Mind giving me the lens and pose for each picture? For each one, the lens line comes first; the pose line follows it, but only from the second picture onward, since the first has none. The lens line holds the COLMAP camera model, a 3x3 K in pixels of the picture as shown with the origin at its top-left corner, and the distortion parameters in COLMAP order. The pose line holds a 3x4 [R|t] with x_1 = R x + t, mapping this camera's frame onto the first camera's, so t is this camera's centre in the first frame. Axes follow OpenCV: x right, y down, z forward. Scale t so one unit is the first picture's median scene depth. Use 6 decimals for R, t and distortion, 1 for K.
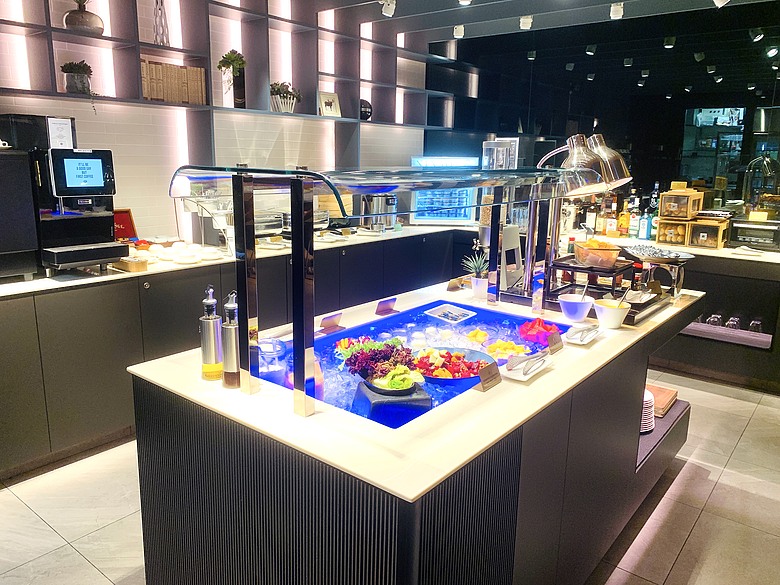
lens RADIAL K [[597.8, 0, 388.0], [0, 597.8, 291.7], [0, 0, 1]] dist [0.013008, 0.000963]
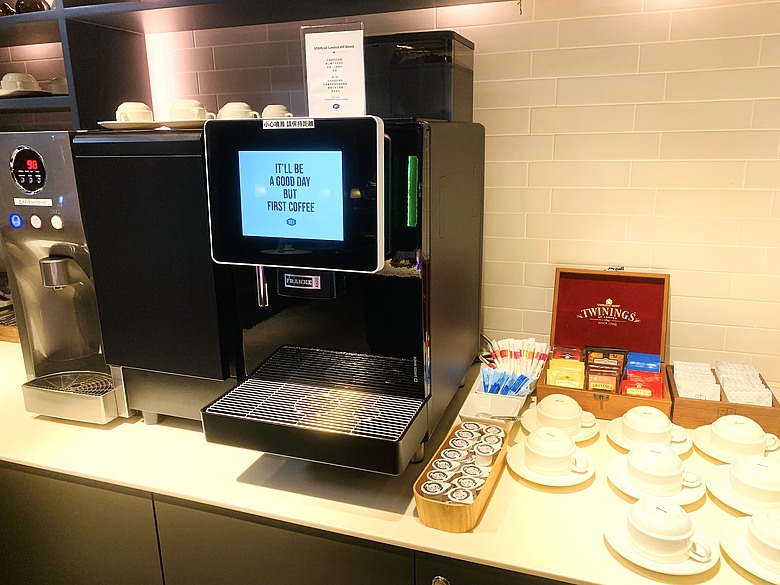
lens RADIAL K [[597.8, 0, 390.3], [0, 597.8, 292.0], [0, 0, 1]] dist [0.013008, 0.000963]
pose [[0.333571, 0.224232, -0.915669, -0.137682], [-0.188206, 0.967587, 0.168384, -0.152160], [0.923747, 0.116166, 0.364961, 0.676356]]
